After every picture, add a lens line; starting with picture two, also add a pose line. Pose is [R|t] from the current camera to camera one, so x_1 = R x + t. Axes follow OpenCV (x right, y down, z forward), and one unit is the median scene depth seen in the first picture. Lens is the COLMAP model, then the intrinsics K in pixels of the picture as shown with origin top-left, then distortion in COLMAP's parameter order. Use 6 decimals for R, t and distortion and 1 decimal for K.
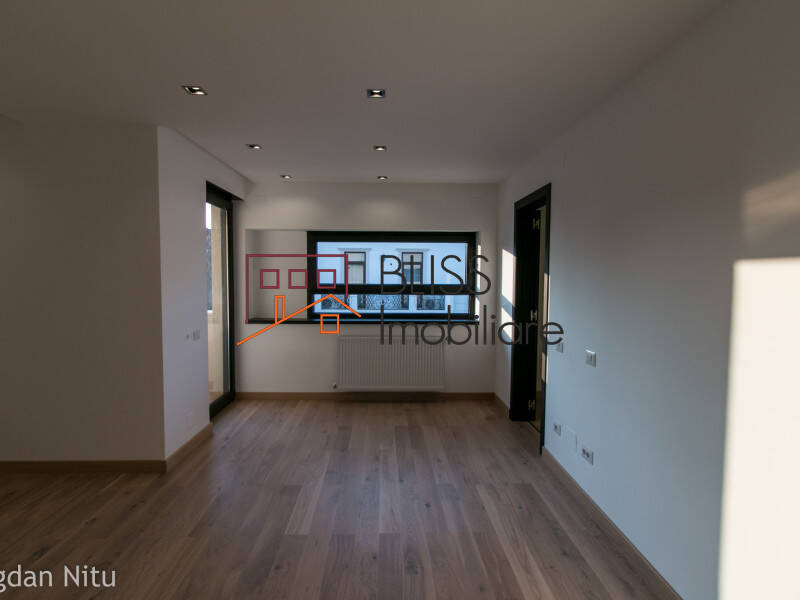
lens RADIAL K [[412.8, 0, 400.0], [0, 412.8, 300.0], [0, 0, 1]] dist [0.002411, 0.000341]
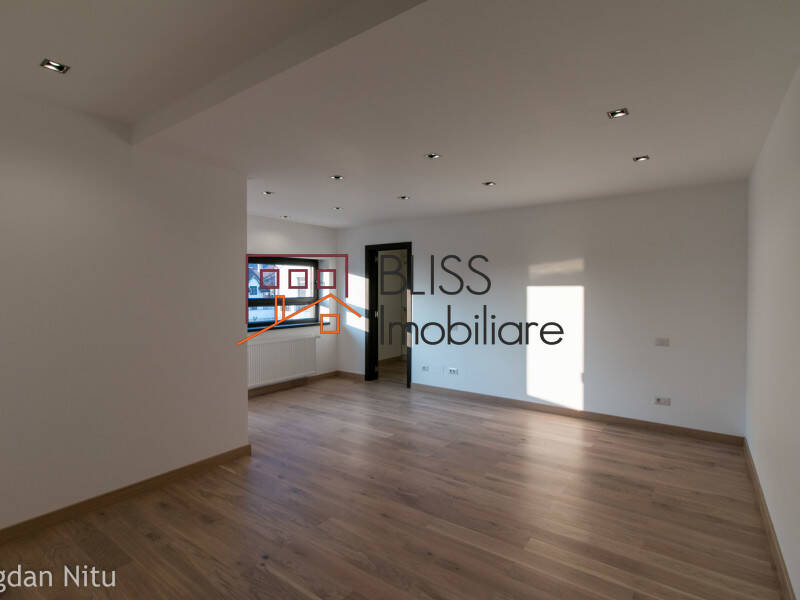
lens RADIAL K [[412.8, 0, 400.0], [0, 412.8, 300.0], [0, 0, 1]] dist [0.002411, 0.000341]
pose [[0.607411, -0.024924, 0.793997, -0.933644], [0.052470, 0.998584, -0.008793, -0.000700], [-0.792653, 0.047002, 0.607858, -0.082499]]
